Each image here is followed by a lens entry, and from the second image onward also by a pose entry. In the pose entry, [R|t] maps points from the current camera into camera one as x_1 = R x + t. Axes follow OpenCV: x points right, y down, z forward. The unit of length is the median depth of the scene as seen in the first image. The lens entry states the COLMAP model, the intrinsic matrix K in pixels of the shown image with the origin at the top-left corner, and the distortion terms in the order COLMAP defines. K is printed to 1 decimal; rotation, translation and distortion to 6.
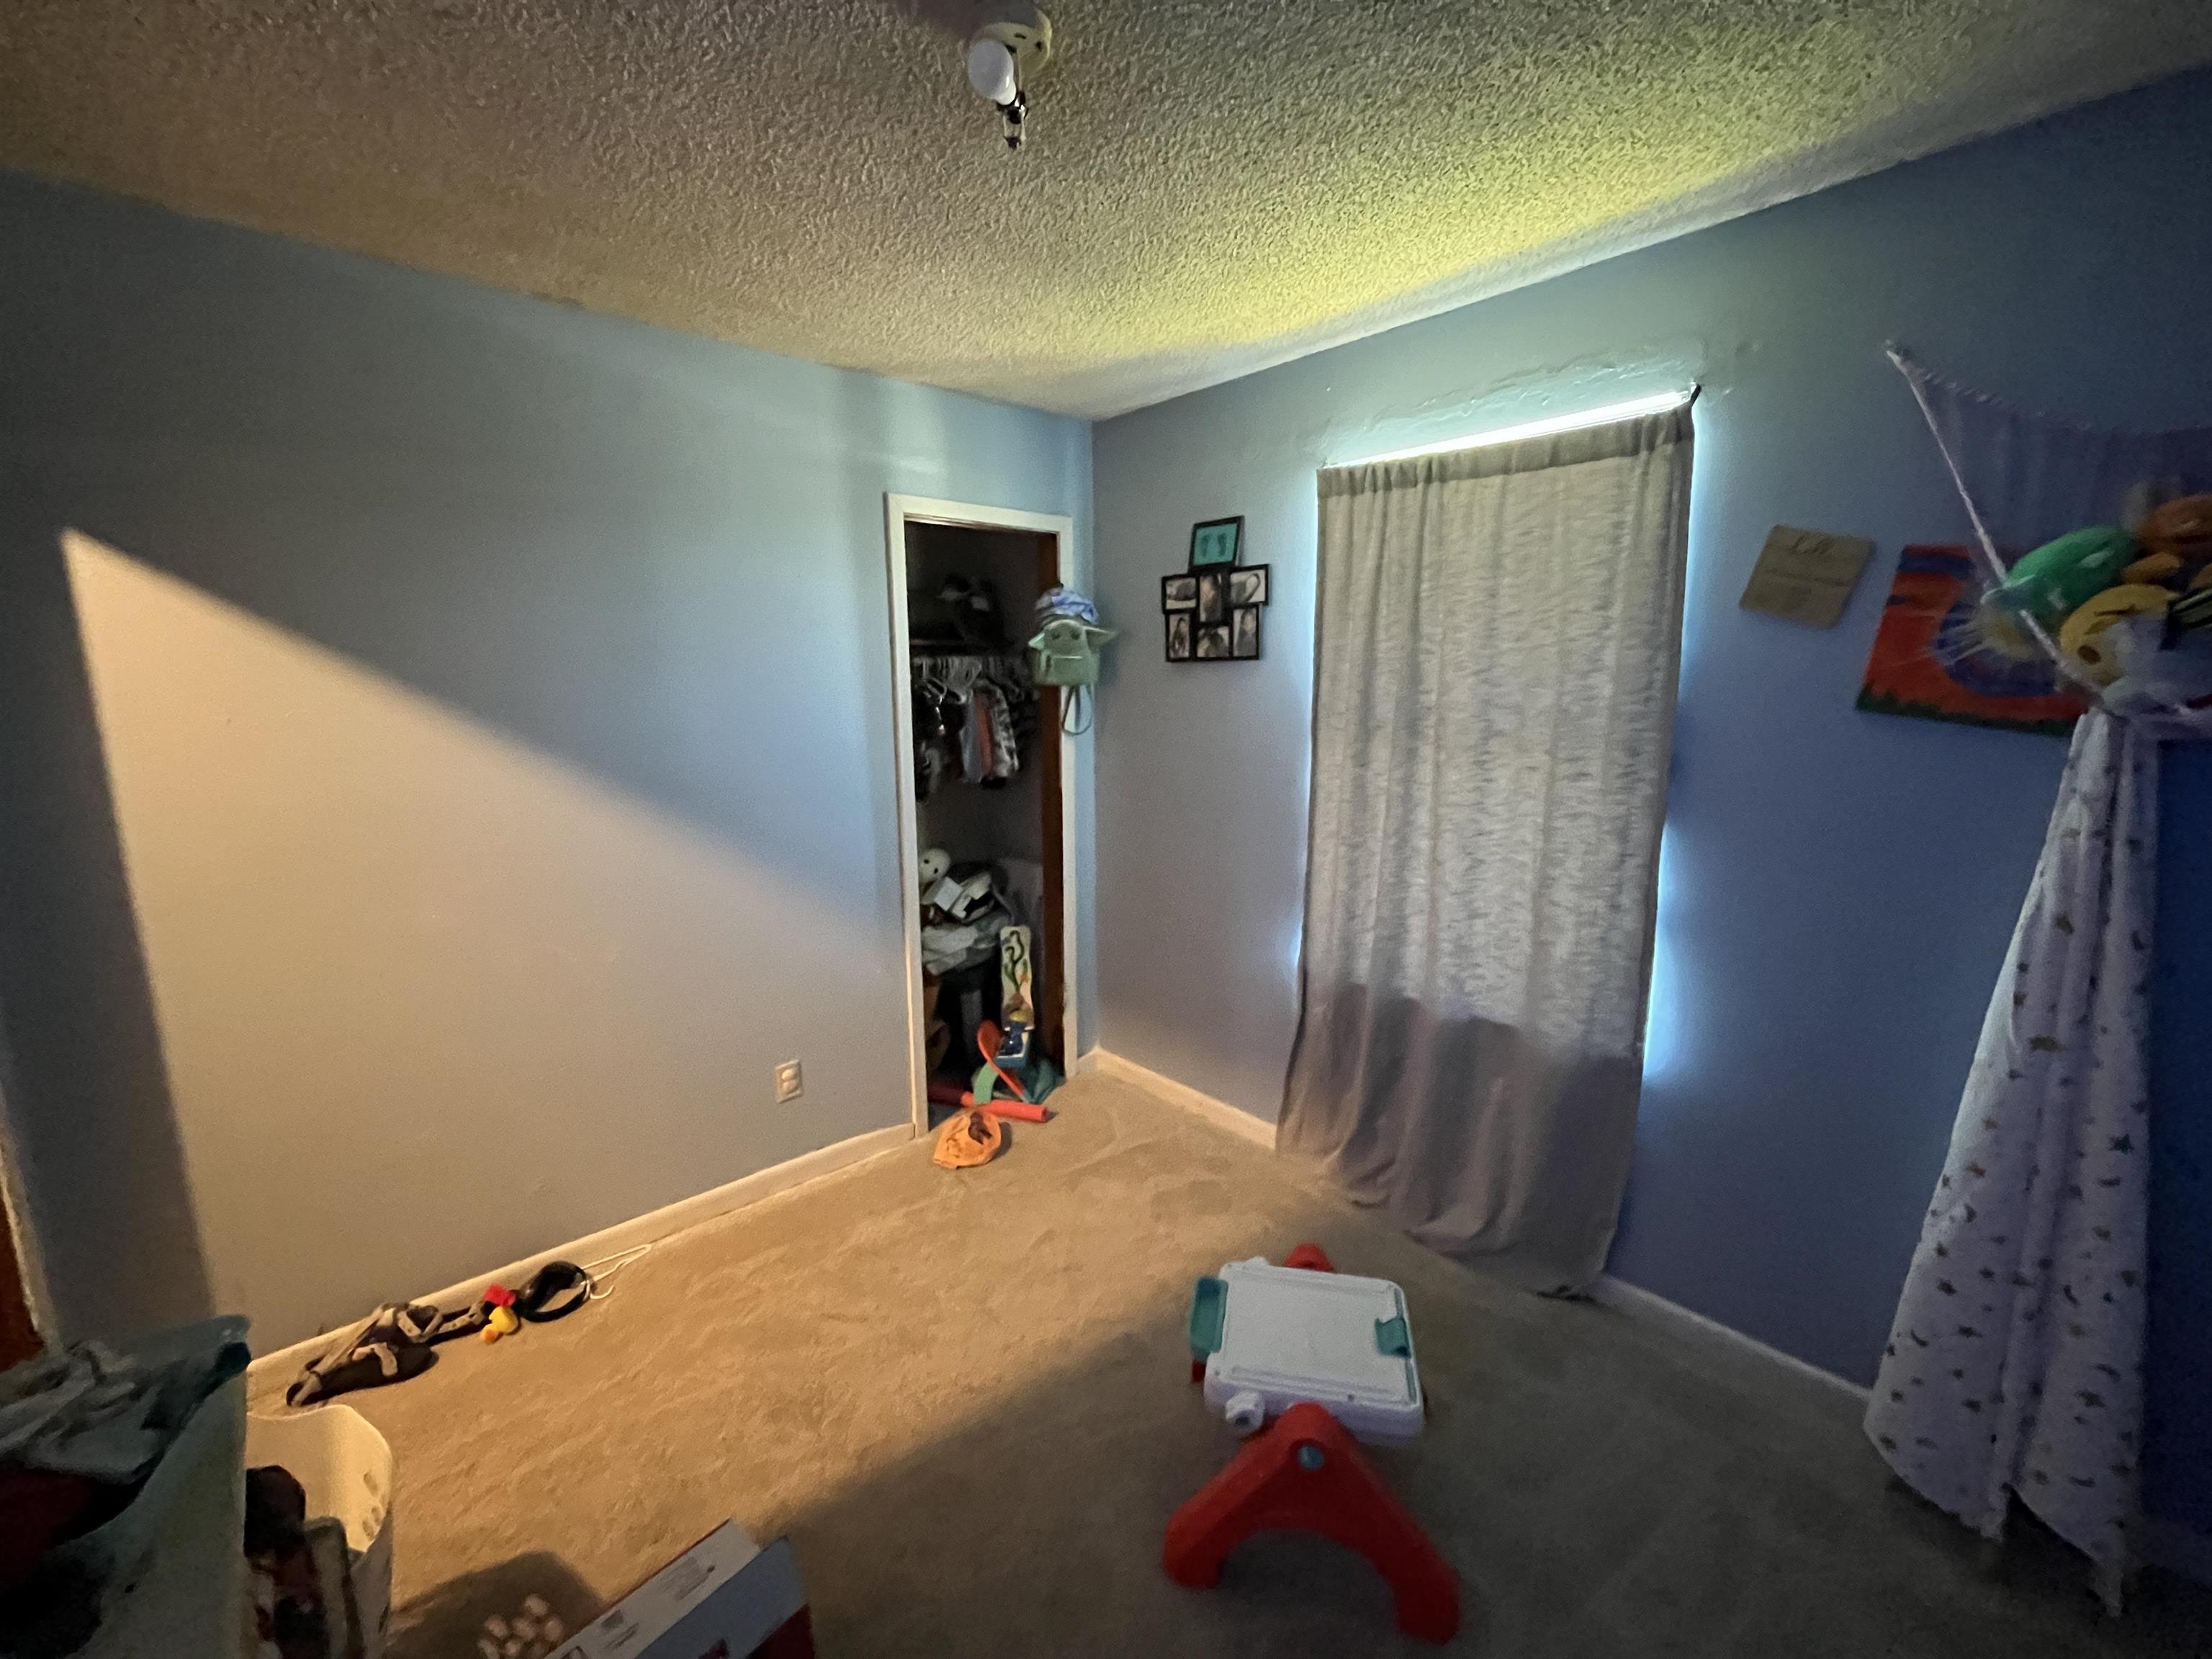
lens RADIAL K [[897.7, 0, 1105.2], [0, 897.7, 831.1], [0, 0, 1]] dist [-0.003264, 0.000192]
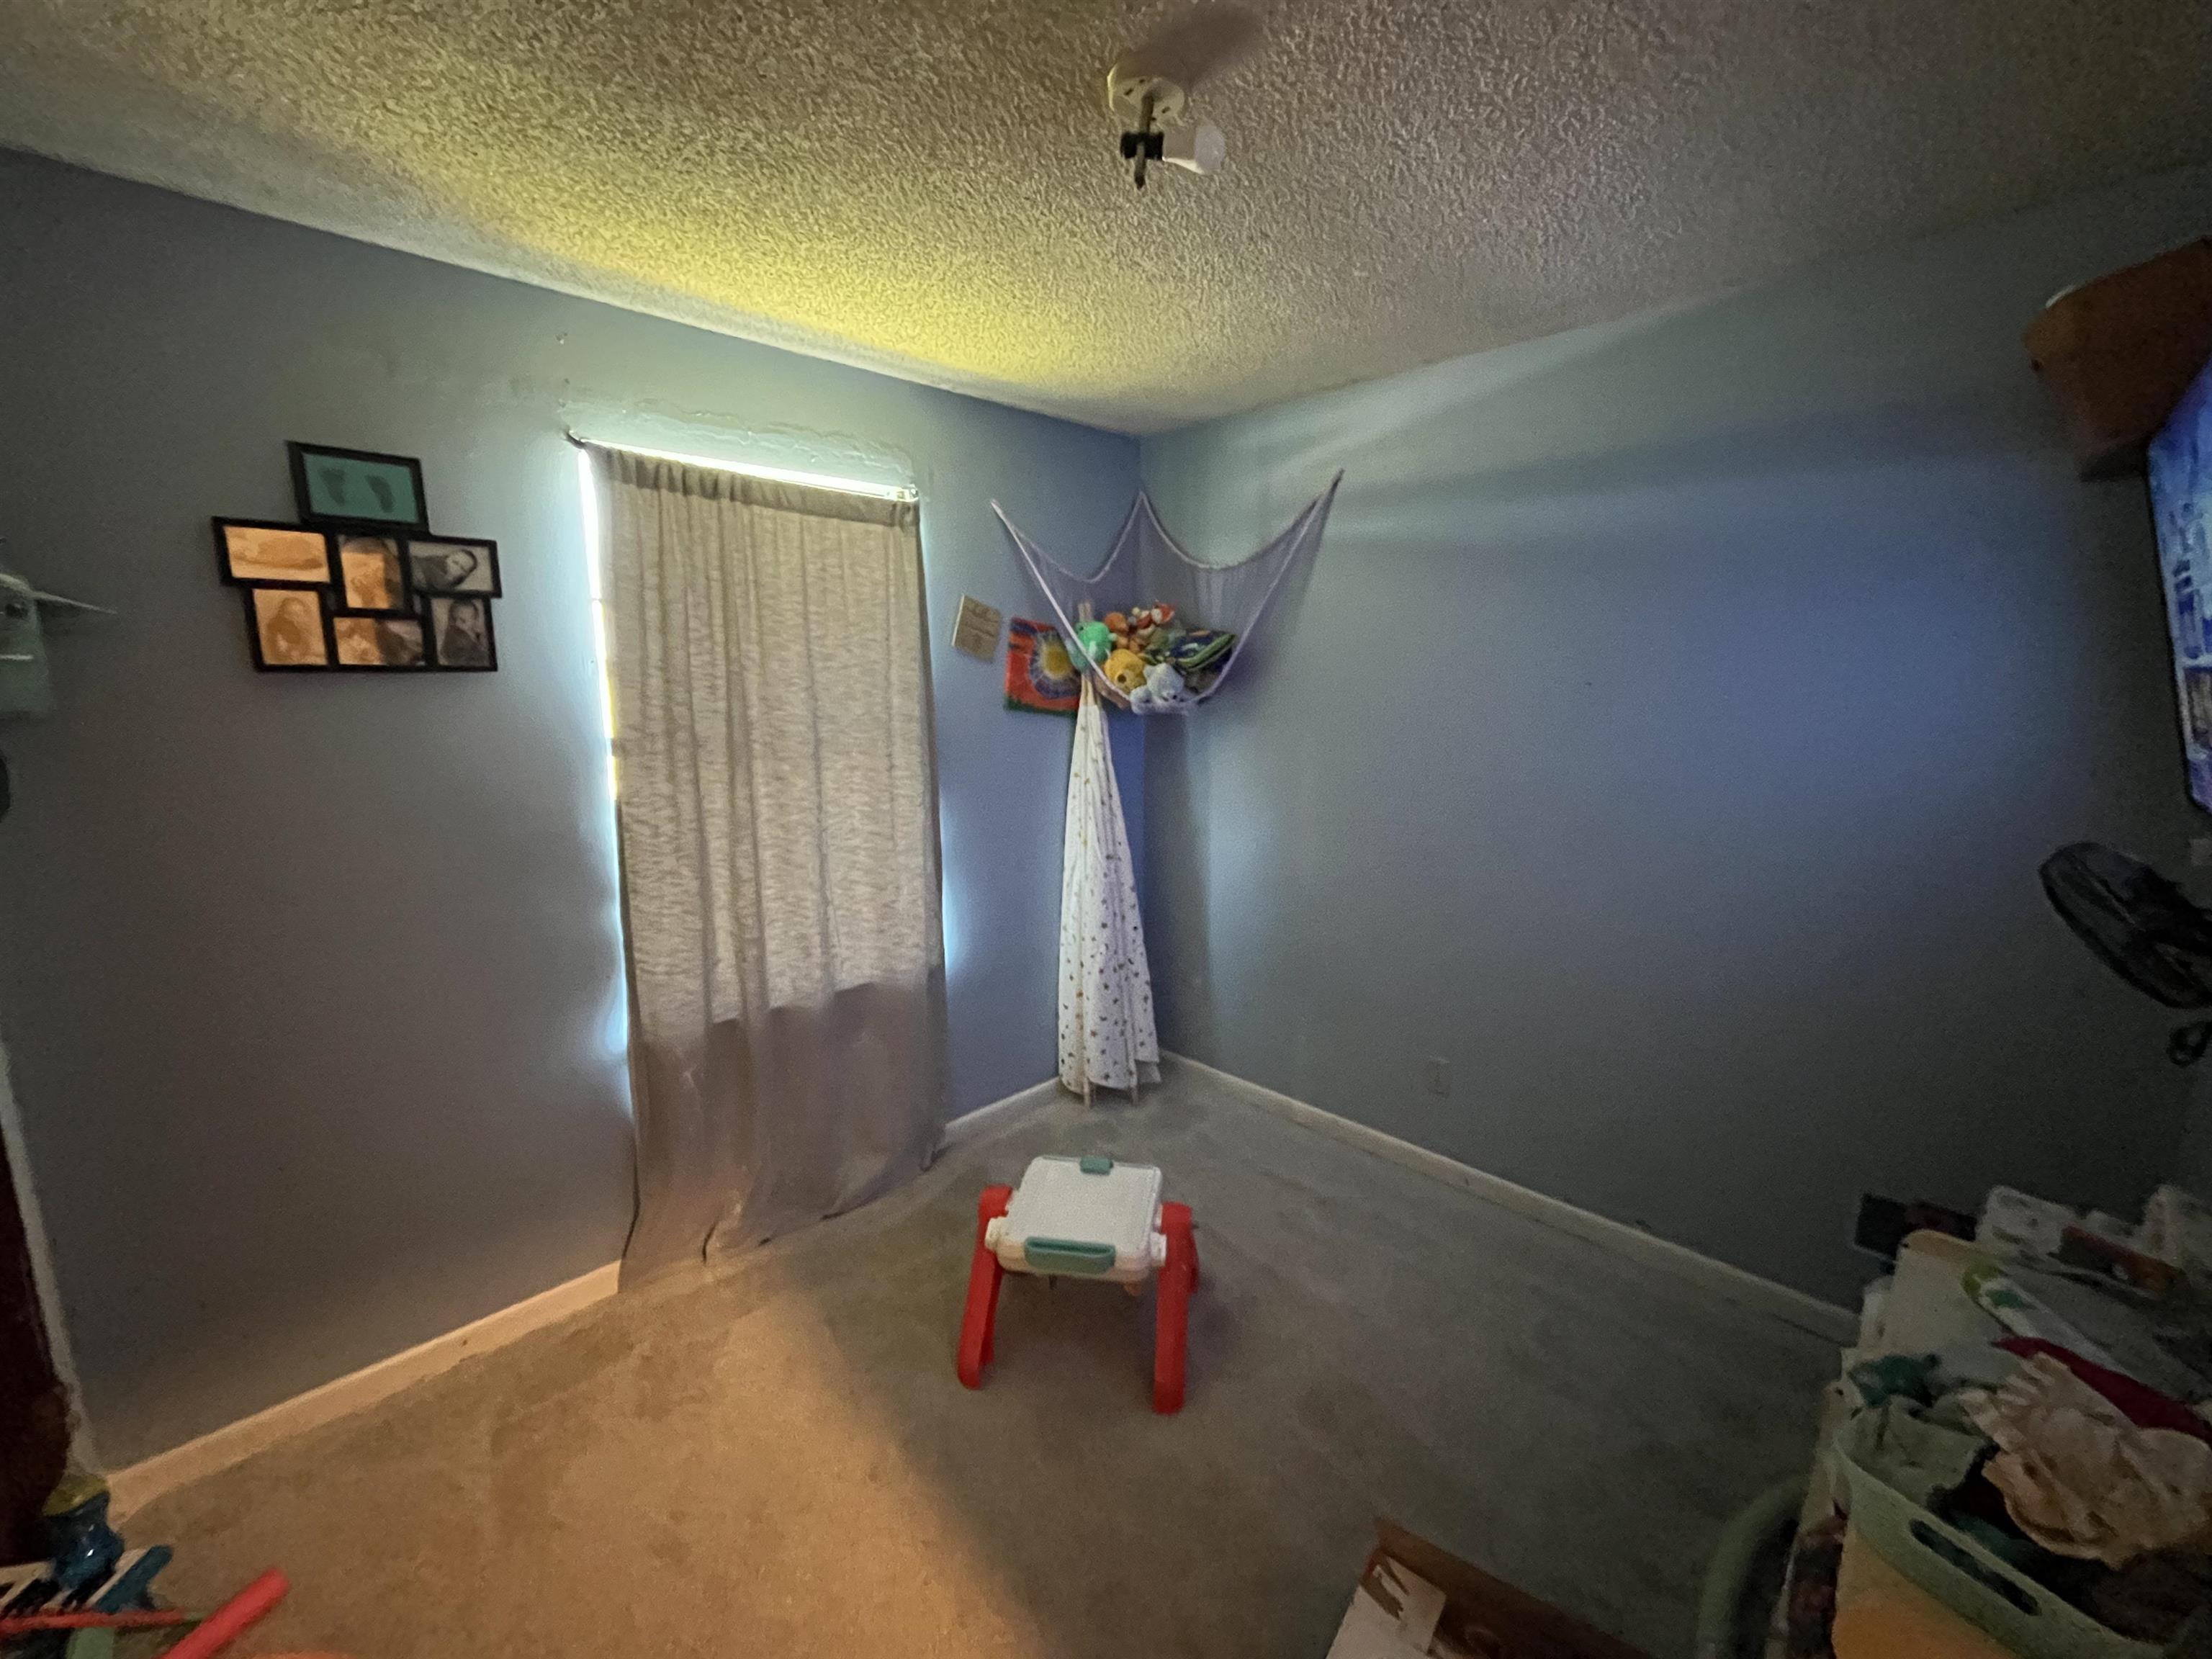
lens RADIAL K [[897.7, 0, 1105.2], [0, 897.7, 831.1], [0, 0, 1]] dist [-0.003264, 0.000192]
pose [[-0.048310, -0.160260, 0.985892, -0.714203], [0.174723, 0.970470, 0.166315, -0.123464], [-0.983432, 0.180292, -0.018883, 0.679866]]
